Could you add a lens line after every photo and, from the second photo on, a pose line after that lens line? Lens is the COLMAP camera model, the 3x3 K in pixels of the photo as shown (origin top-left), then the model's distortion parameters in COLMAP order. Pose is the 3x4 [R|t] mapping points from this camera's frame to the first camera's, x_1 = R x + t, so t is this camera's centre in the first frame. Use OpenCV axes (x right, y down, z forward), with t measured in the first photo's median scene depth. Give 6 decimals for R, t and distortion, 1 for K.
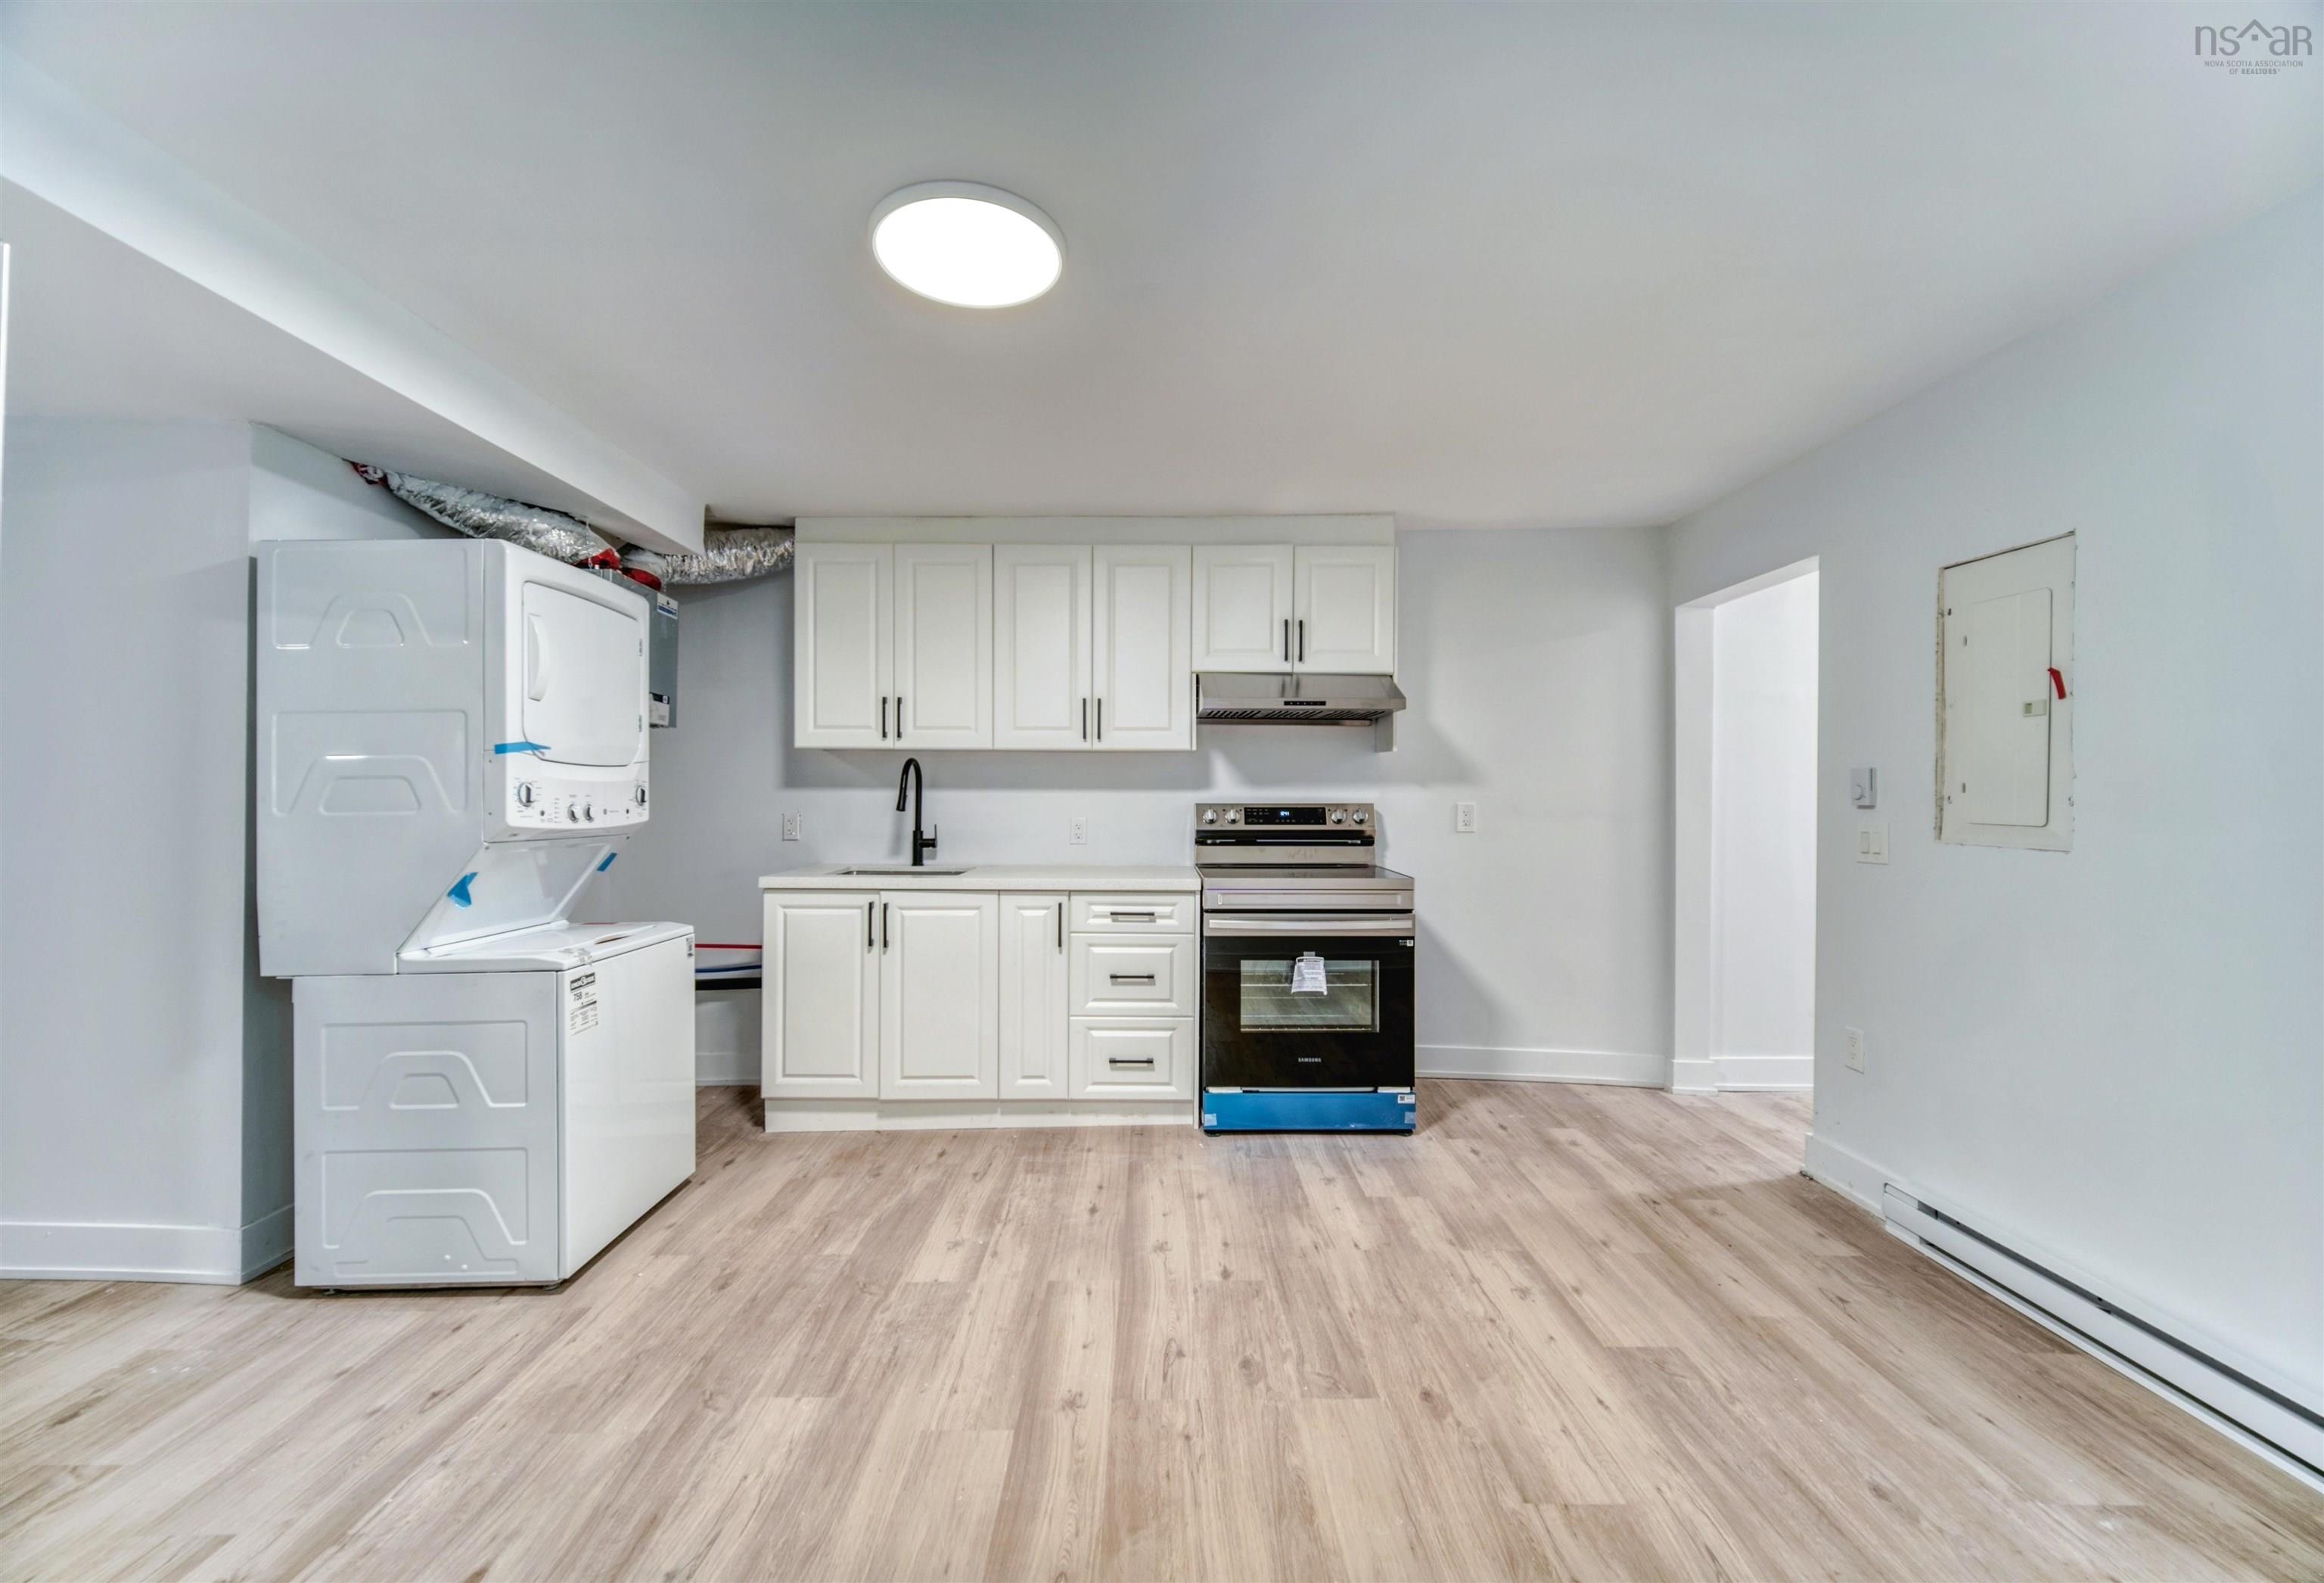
lens RADIAL K [[928.8, 0, 1162.0], [0, 928.8, 791.5], [0, 0, 1]] dist [-0.002116, -0.000302]
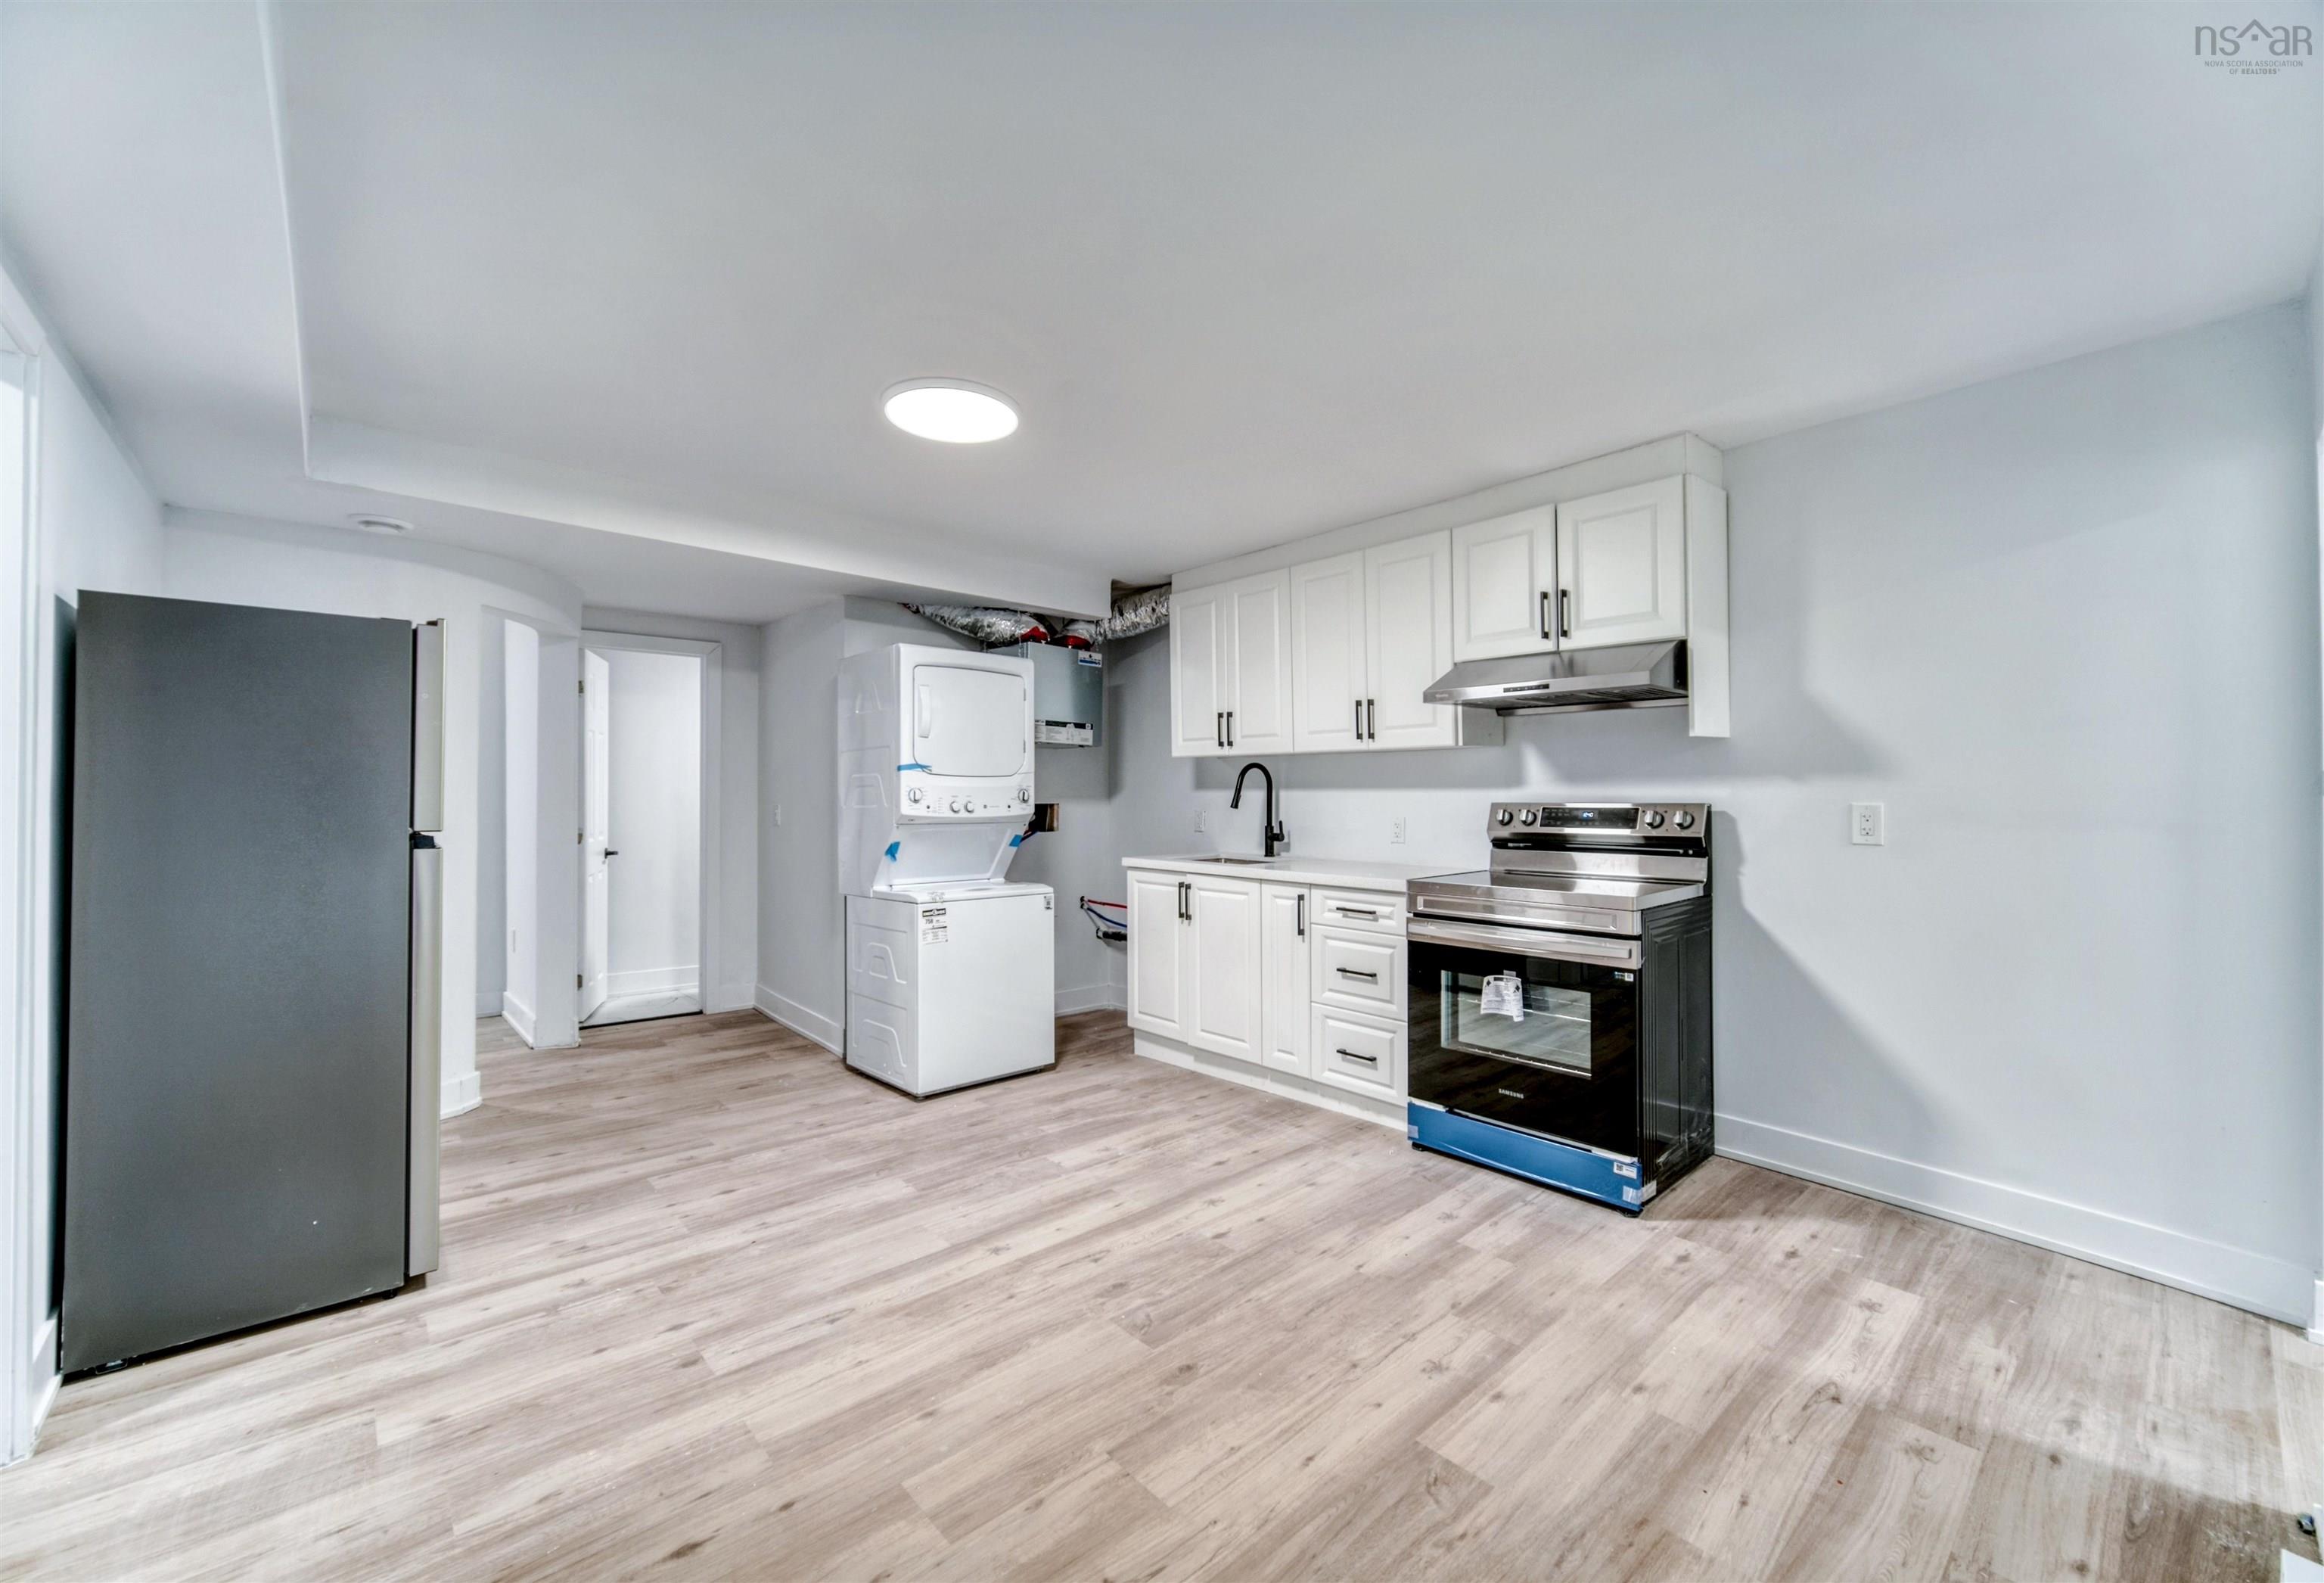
lens RADIAL K [[944.3, 0, 1167.0], [0, 944.3, 789.0], [0, 0, 1]] dist [-0.003285, -0.000166]
pose [[0.663351, -0.007603, -0.748270, 0.649217], [0.006518, 0.999969, -0.004382, 0.001561], [0.748280, -0.001971, 0.663380, 0.169136]]
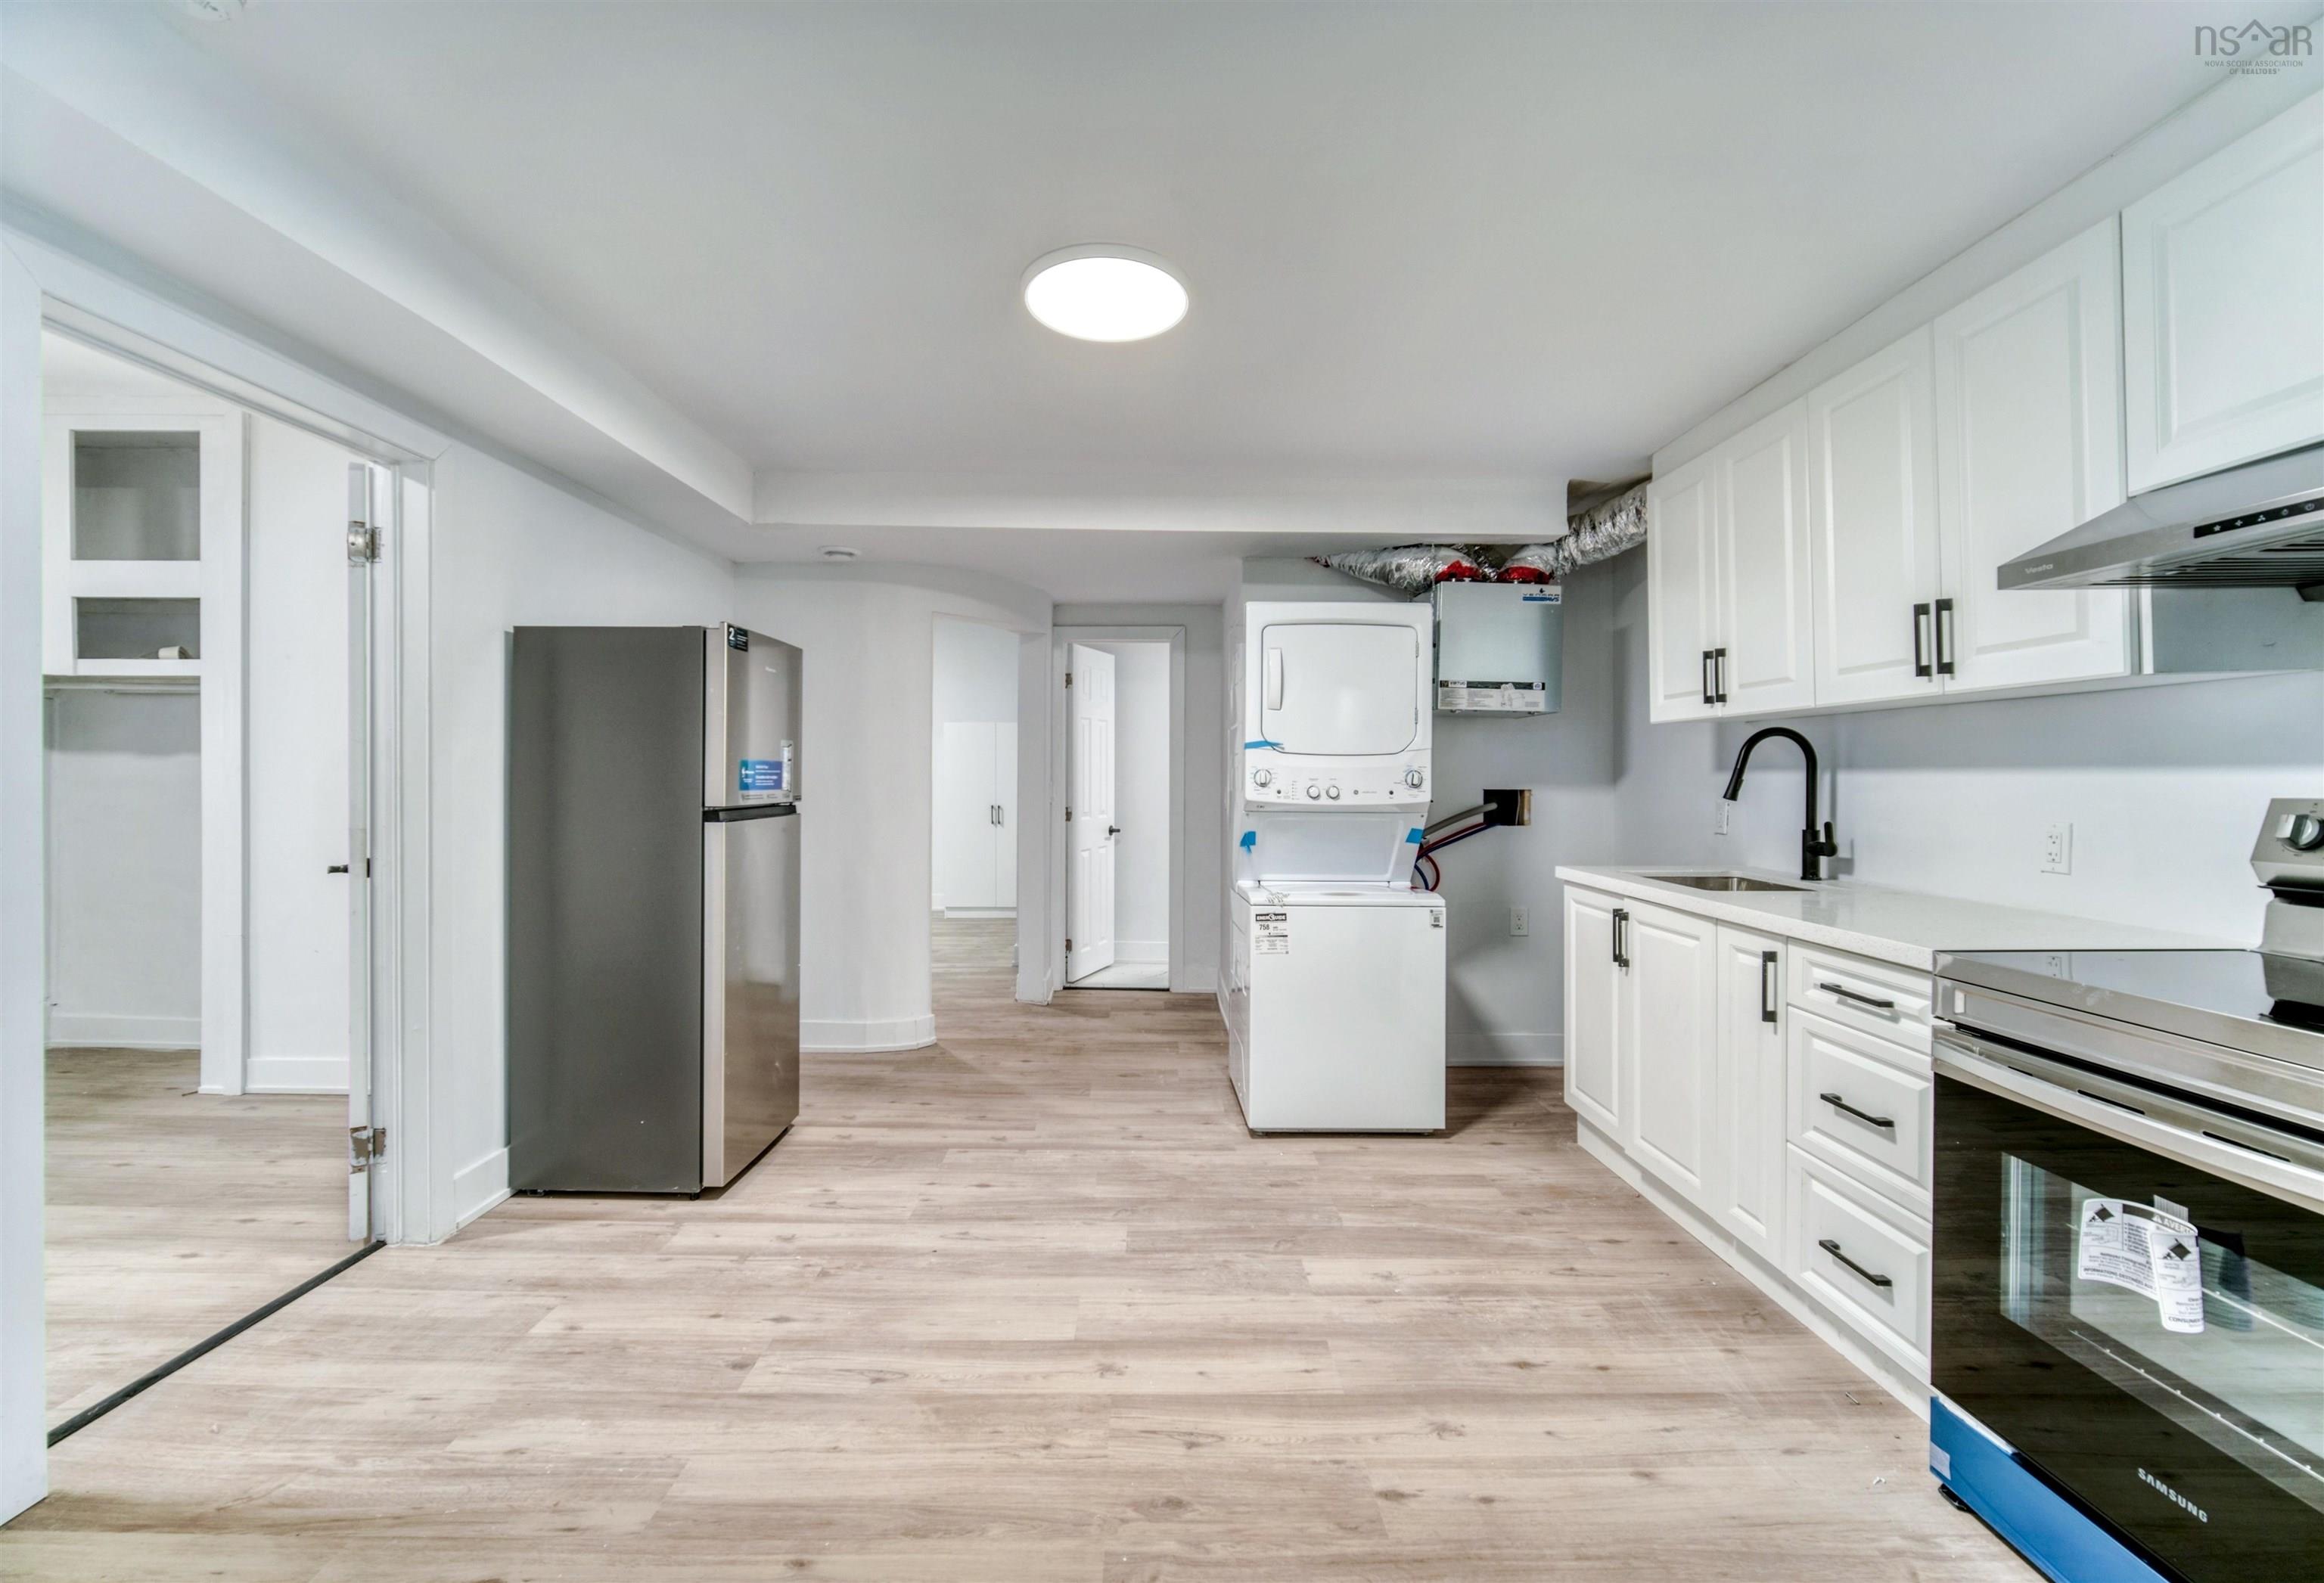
lens RADIAL K [[951.7, 0, 1143.6], [0, 951.7, 783.1], [0, 0, 1]] dist [-0.002614, -0.000504]
pose [[-0.009492, 0.003268, -0.999950, 0.568399], [0.002169, 0.999992, 0.003247, 0.004361], [0.999953, -0.002138, -0.009499, 0.627565]]
